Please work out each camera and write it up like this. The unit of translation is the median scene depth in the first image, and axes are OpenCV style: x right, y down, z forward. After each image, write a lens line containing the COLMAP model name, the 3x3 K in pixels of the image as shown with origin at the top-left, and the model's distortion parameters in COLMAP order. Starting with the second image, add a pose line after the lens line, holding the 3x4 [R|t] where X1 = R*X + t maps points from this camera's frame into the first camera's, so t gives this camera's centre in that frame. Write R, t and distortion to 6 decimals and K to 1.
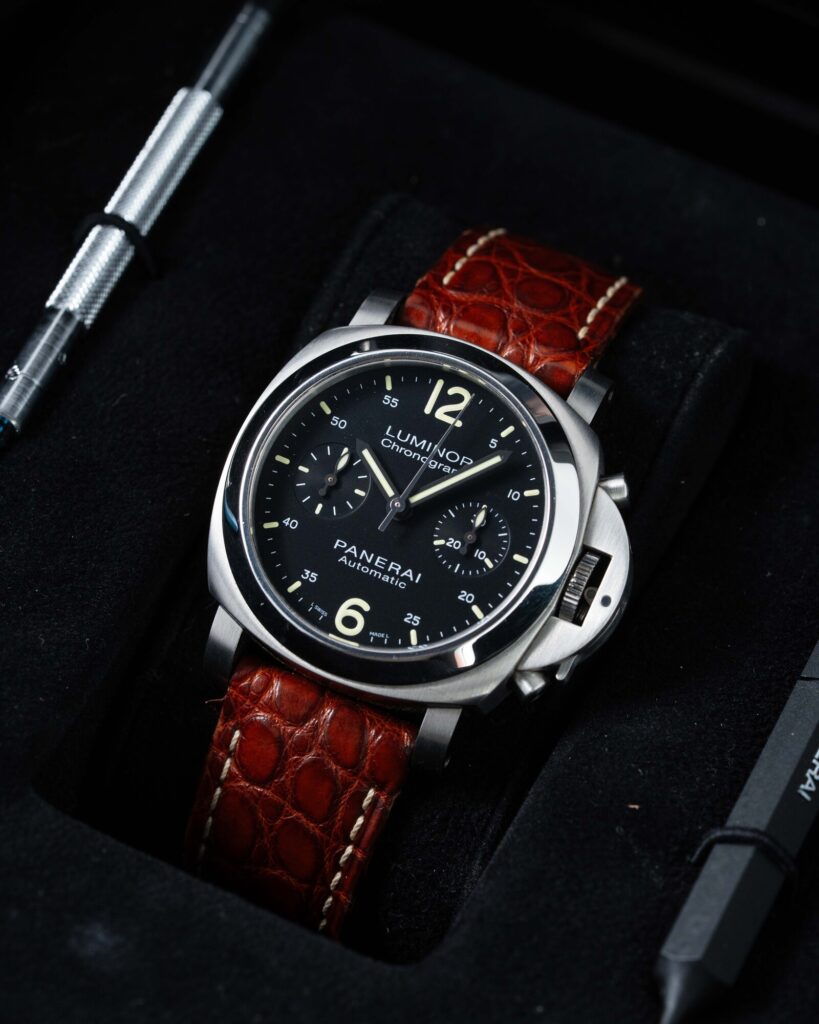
lens RADIAL K [[5091.2, 0, 409.5], [0, 5091.2, 512.0], [0, 0, 1]] dist [-0.250982, 0.848908]
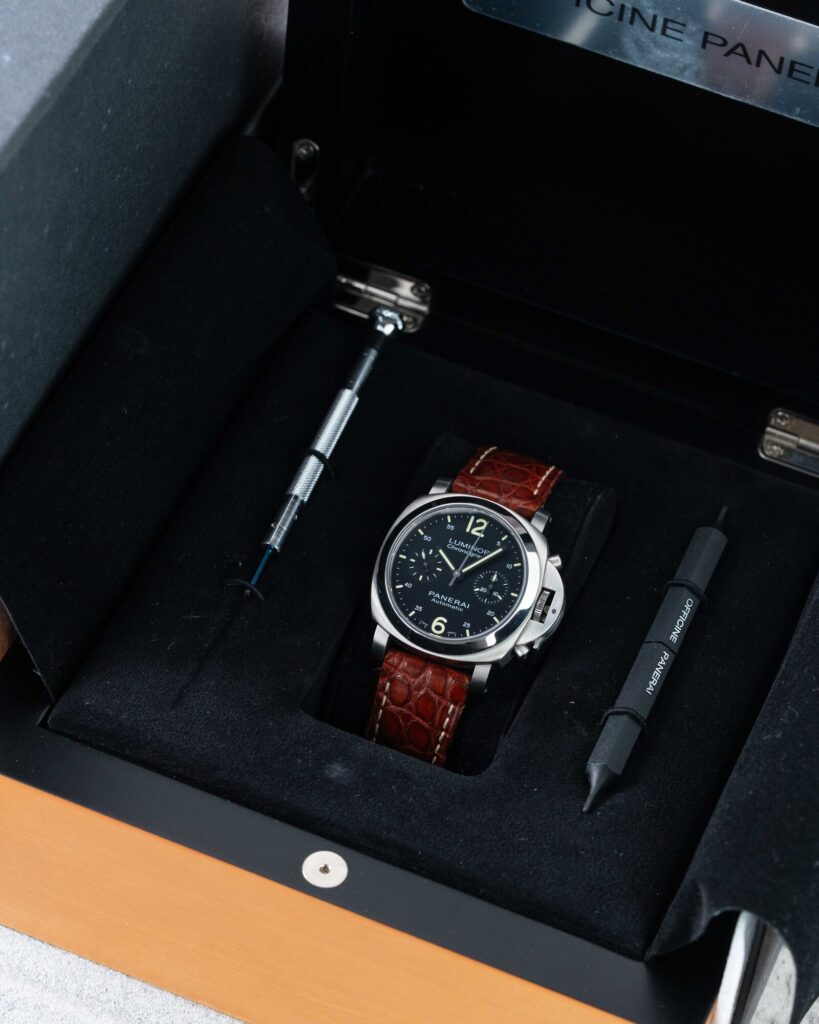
lens RADIAL K [[5091.2, 0, 409.5], [0, 5091.2, 512.0], [0, 0, 1]] dist [-0.250982, 0.848908]
pose [[0.998323, -0.055525, 0.016364, -0.056819], [0.056253, 0.997258, -0.048074, 0.076024], [-0.013649, 0.048914, 0.998710, -1.186325]]
